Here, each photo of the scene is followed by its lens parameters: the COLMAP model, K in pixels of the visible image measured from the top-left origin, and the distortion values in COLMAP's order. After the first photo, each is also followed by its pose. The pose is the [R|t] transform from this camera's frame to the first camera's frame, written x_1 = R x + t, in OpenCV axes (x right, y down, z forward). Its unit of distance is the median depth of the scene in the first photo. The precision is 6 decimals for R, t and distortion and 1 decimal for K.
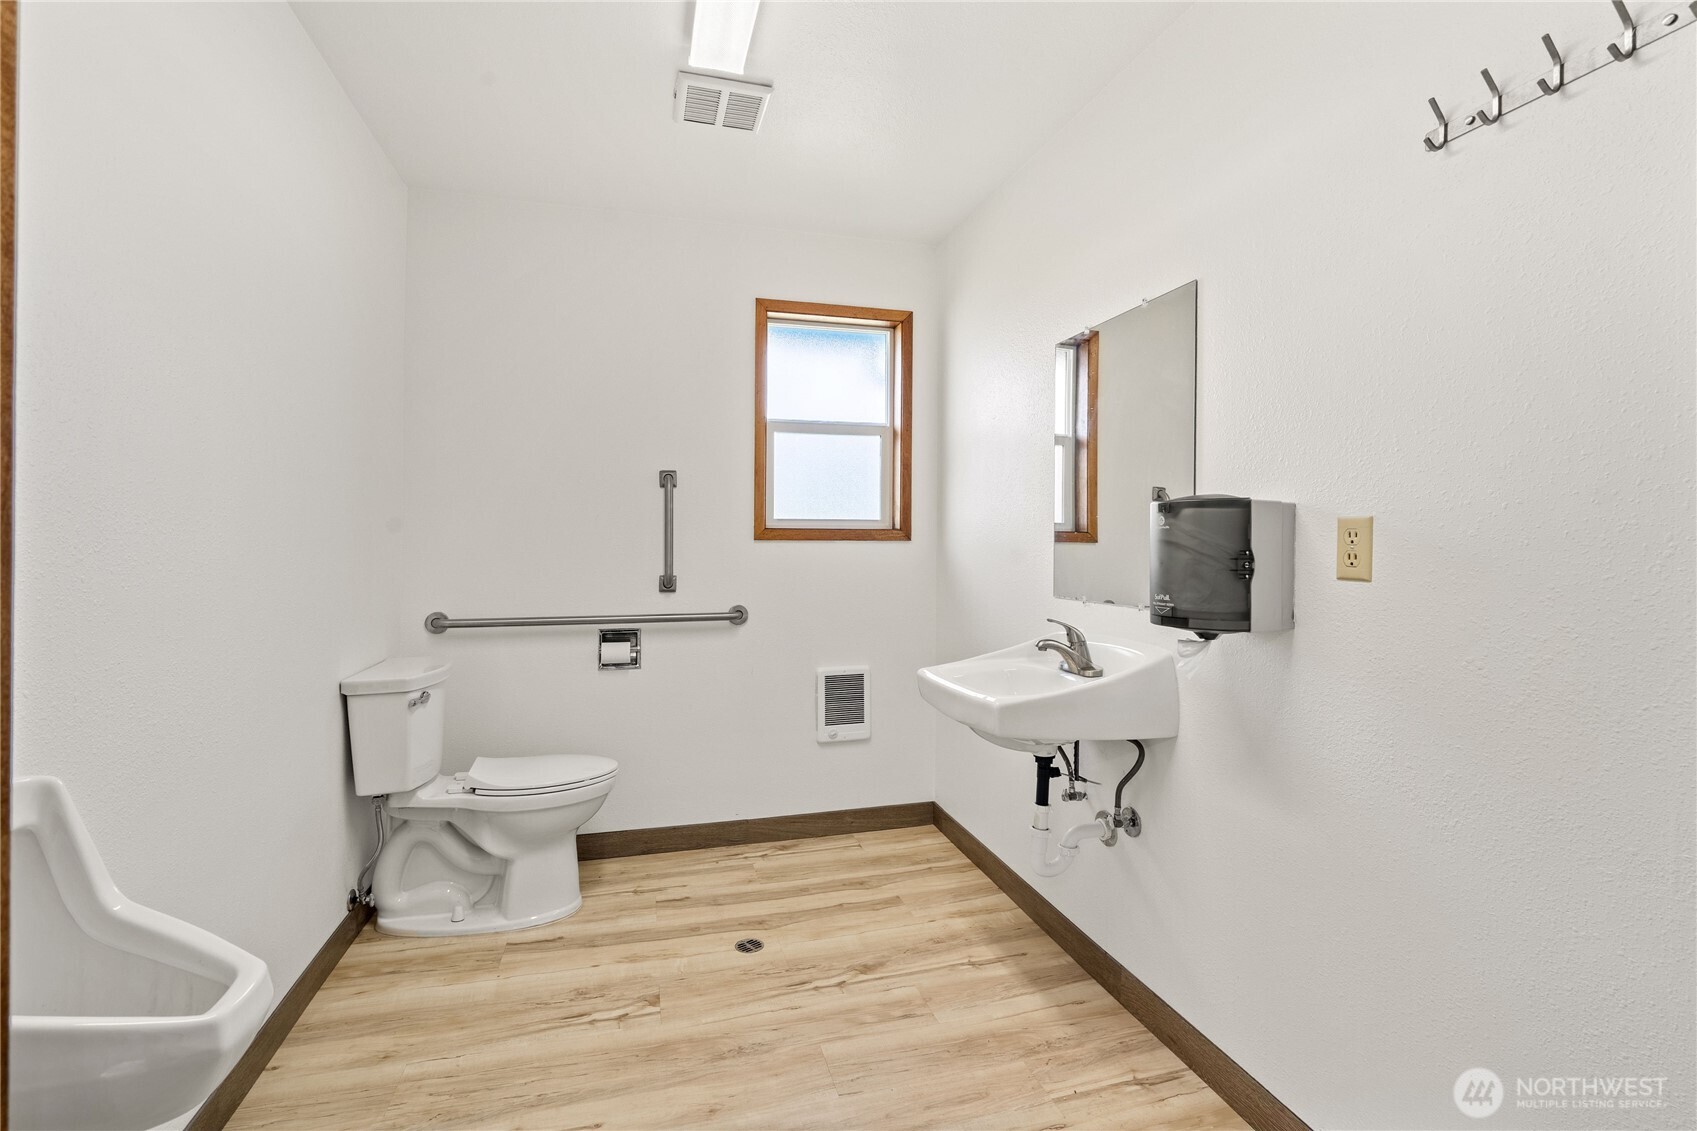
lens RADIAL K [[820.9, 0, 853.7], [0, 820.9, 538.1], [0, 0, 1]] dist [-0.150267, 0.092388]
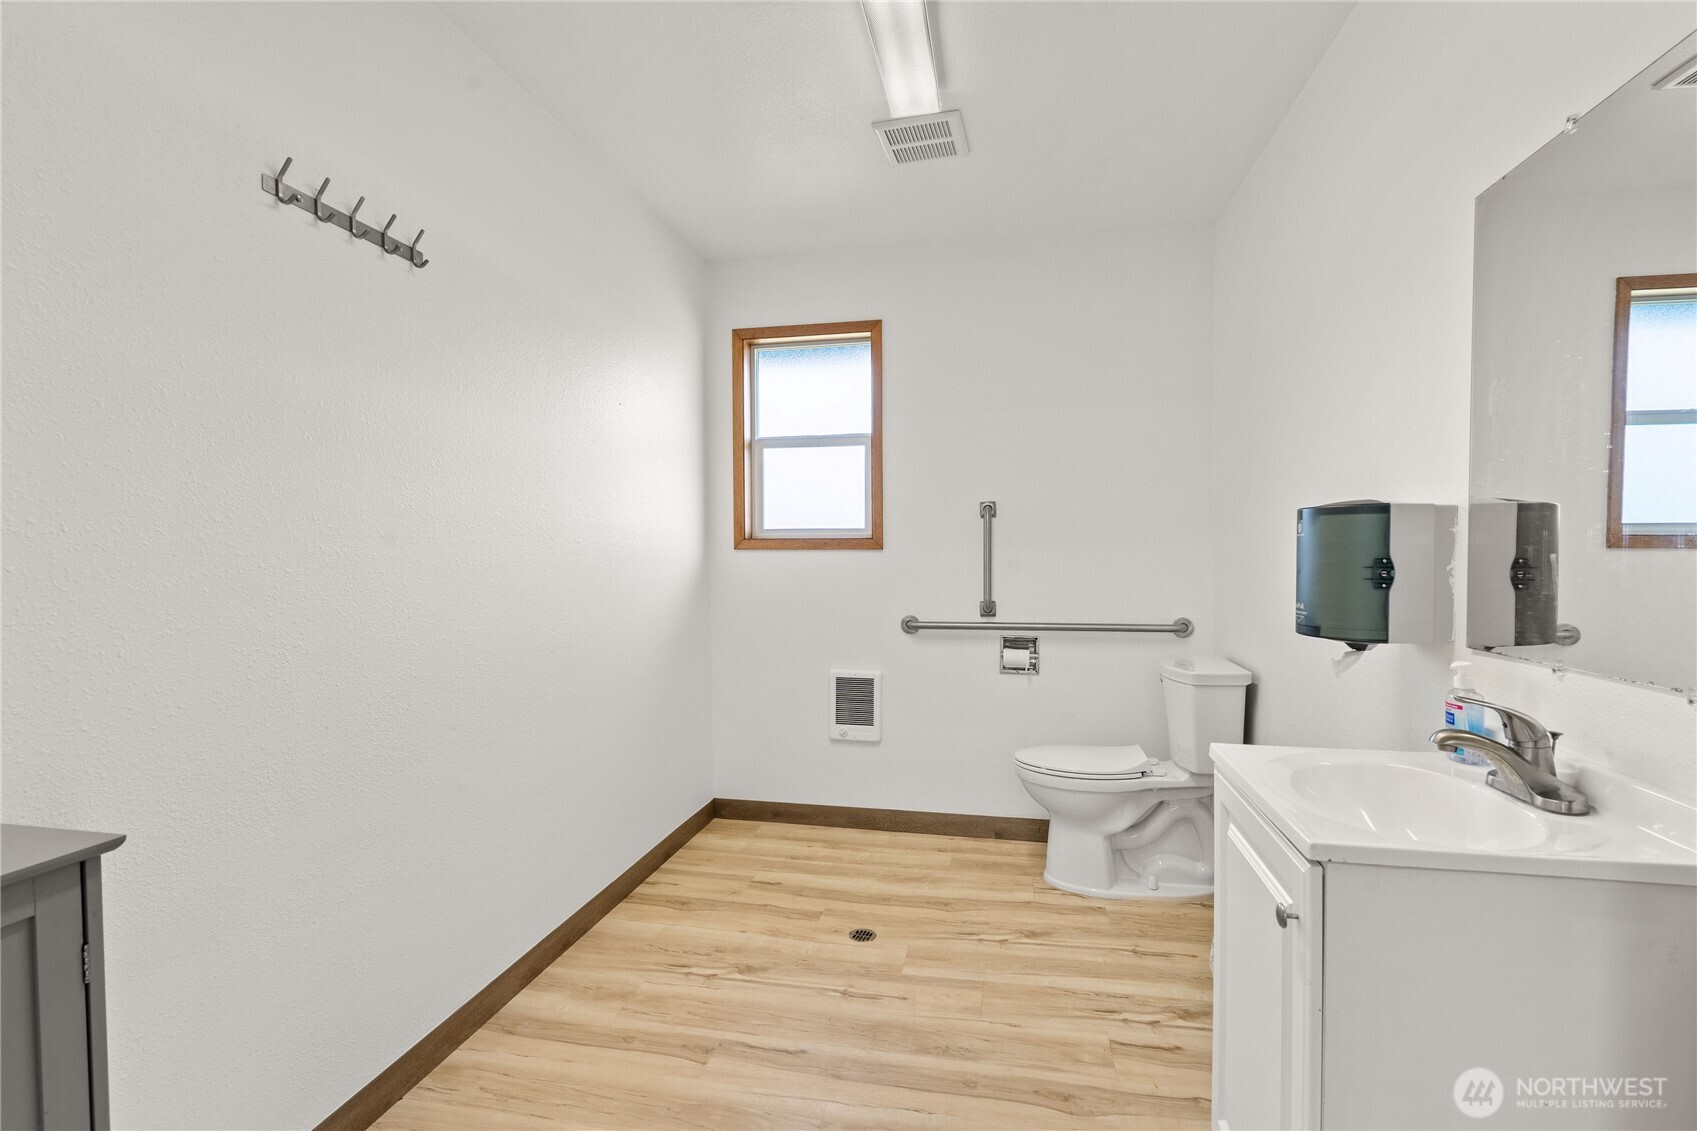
lens RADIAL K [[774.7, 0, 843.1], [0, 774.7, 570.0], [0, 0, 1]] dist [0.000675, -0.000192]
pose [[0.874497, -0.000210, -0.485031, 0.453255], [0.012602, 0.999672, 0.022288, 0.007853], [0.484867, -0.025603, 0.874213, 0.131320]]
